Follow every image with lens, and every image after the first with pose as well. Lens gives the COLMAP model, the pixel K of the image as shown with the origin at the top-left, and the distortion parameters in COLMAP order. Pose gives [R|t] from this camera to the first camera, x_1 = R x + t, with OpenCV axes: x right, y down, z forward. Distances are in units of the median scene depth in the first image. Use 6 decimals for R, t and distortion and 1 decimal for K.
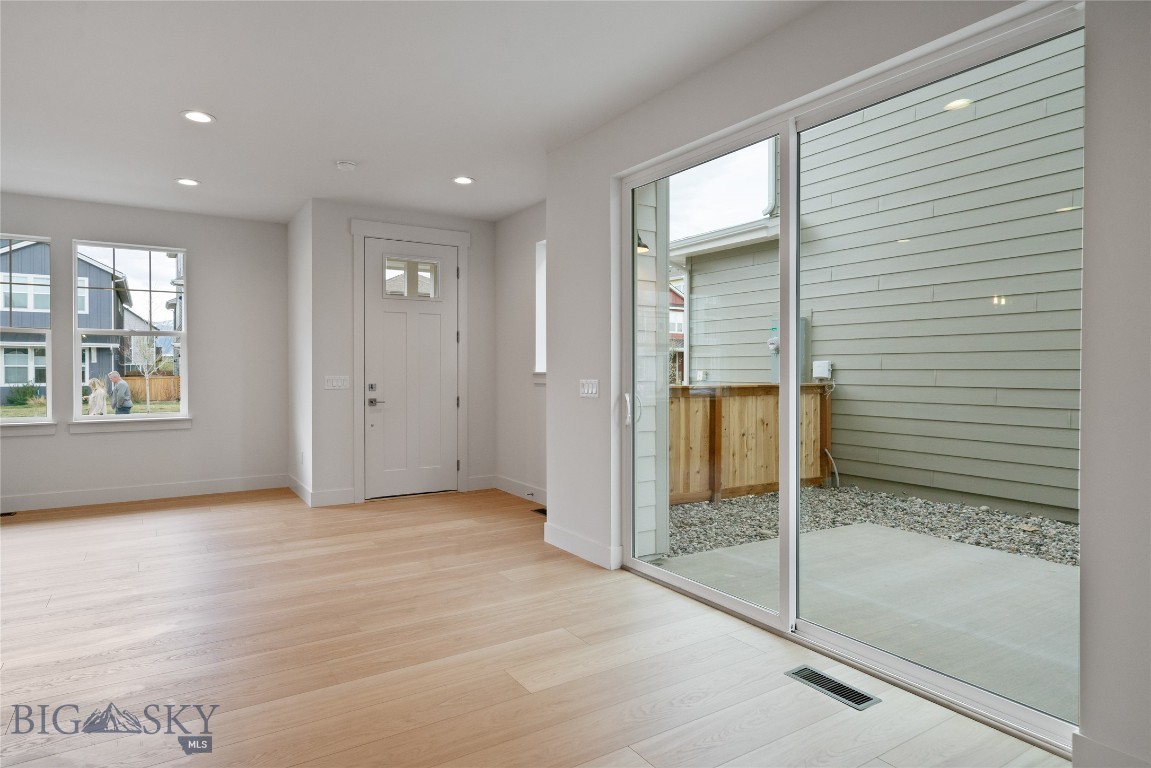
lens RADIAL K [[658.5, 0, 575.5], [0, 658.5, 384.0], [0, 0, 1]] dist [-0.001488, -0.000237]
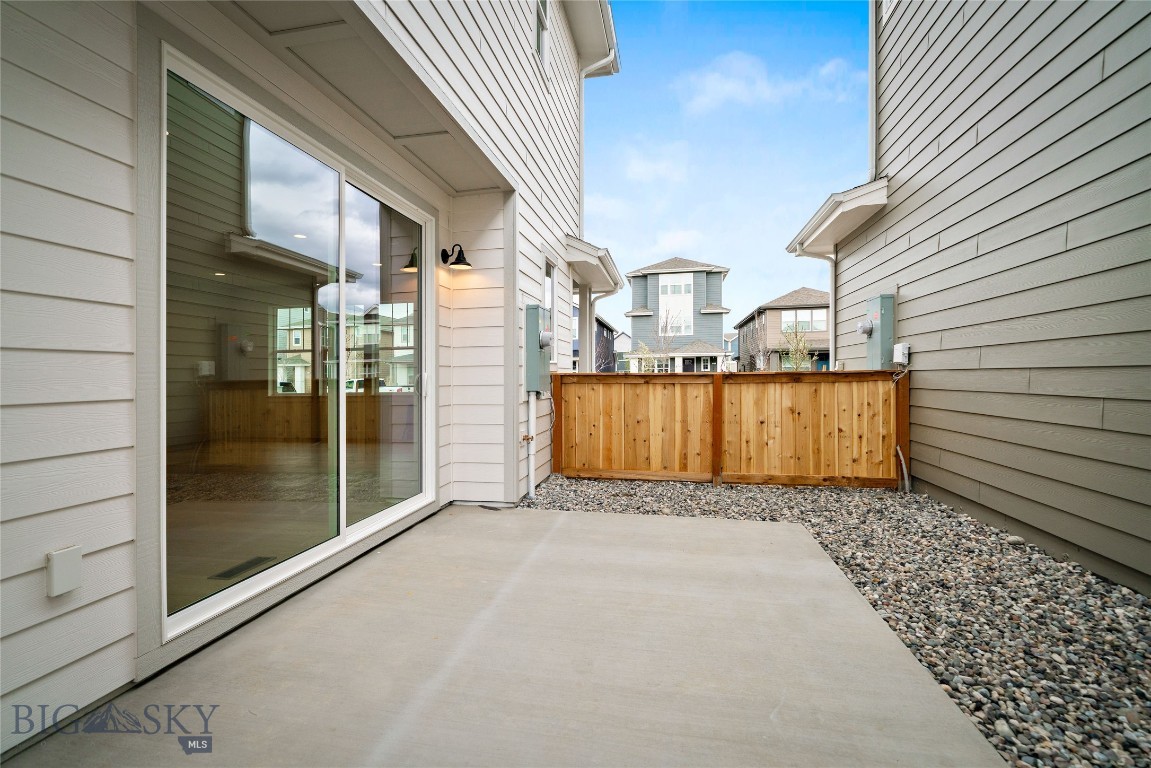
lens RADIAL K [[533.2, 0, 576.4], [0, 533.2, 374.0], [0, 0, 1]] dist [-0.000400, -0.000024]
pose [[0.724867, -0.014047, -0.688745, 0.597989], [-0.000572, 0.999779, -0.020993, 0.020978], [0.688888, 0.015611, 0.724699, 0.224435]]
